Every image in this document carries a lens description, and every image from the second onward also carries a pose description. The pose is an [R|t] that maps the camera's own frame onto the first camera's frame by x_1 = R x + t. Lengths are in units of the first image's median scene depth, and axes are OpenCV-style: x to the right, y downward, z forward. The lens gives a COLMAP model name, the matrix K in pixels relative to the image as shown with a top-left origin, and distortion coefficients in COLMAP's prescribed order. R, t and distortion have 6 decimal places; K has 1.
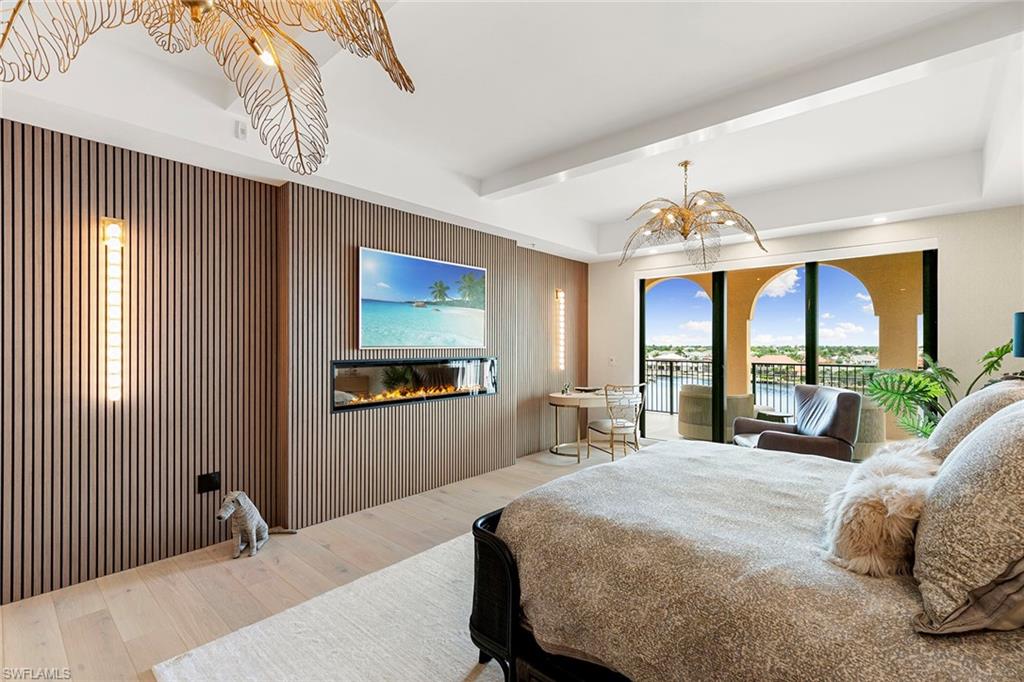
lens RADIAL K [[455.8, 0, 504.7], [0, 455.8, 338.7], [0, 0, 1]] dist [0.009198, -0.000280]
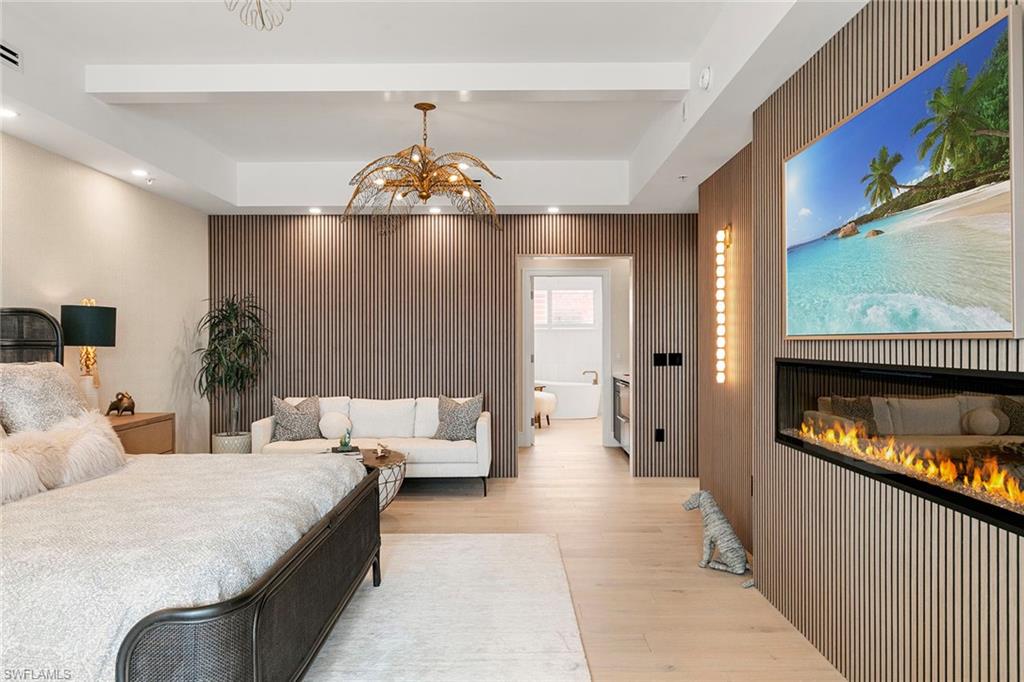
lens RADIAL K [[715.5, 0, 512.0], [0, 715.5, 342.9], [0, 0, 1]] dist [-0.000171, -0.000066]
pose [[-0.750044, -0.001012, -0.661387, 0.445305], [0.002854, 0.999985, -0.004768, 0.026951], [0.661382, -0.005464, -0.750029, 1.231314]]
